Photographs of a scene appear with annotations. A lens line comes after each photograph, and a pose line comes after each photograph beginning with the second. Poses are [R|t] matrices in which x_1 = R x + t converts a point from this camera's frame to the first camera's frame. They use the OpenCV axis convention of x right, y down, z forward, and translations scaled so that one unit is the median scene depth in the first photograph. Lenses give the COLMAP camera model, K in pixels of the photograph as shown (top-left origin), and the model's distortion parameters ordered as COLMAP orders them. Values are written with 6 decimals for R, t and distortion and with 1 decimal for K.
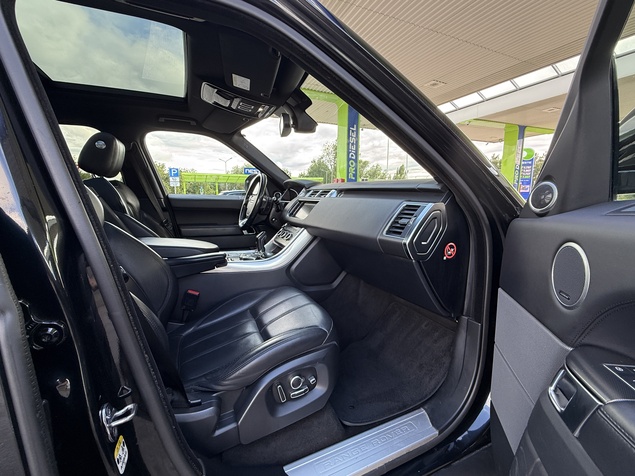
lens RADIAL K [[282.0, 0, 317.5], [0, 282.0, 238.0], [0, 0, 1]] dist [0.000423, -0.011594]
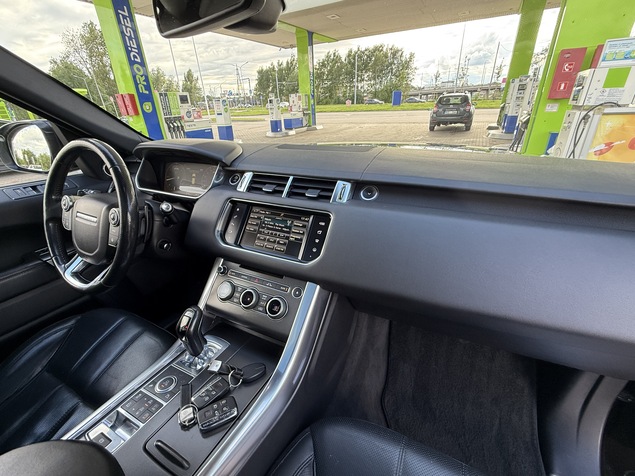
lens RADIAL K [[282.0, 0, 317.5], [0, 282.0, 238.0], [0, 0, 1]] dist [0.000423, -0.011594]
pose [[0.778896, -0.294479, 0.553717, -0.198852], [0.124852, 0.938043, 0.323246, -0.177035], [-0.614599, -0.182643, 0.767404, 0.489687]]
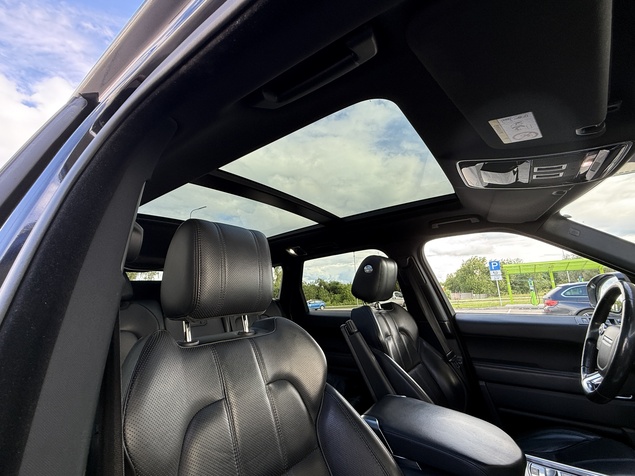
lens RADIAL K [[276.4, 0, 317.5], [0, 276.4, 238.0], [0, 0, 1]] dist [0.001557, -0.000022]
pose [[0.500764, -0.198431, -0.842532, -0.042012], [-0.083987, 0.957637, -0.275458, -0.117072], [0.861500, 0.208701, 0.462885, 0.289737]]
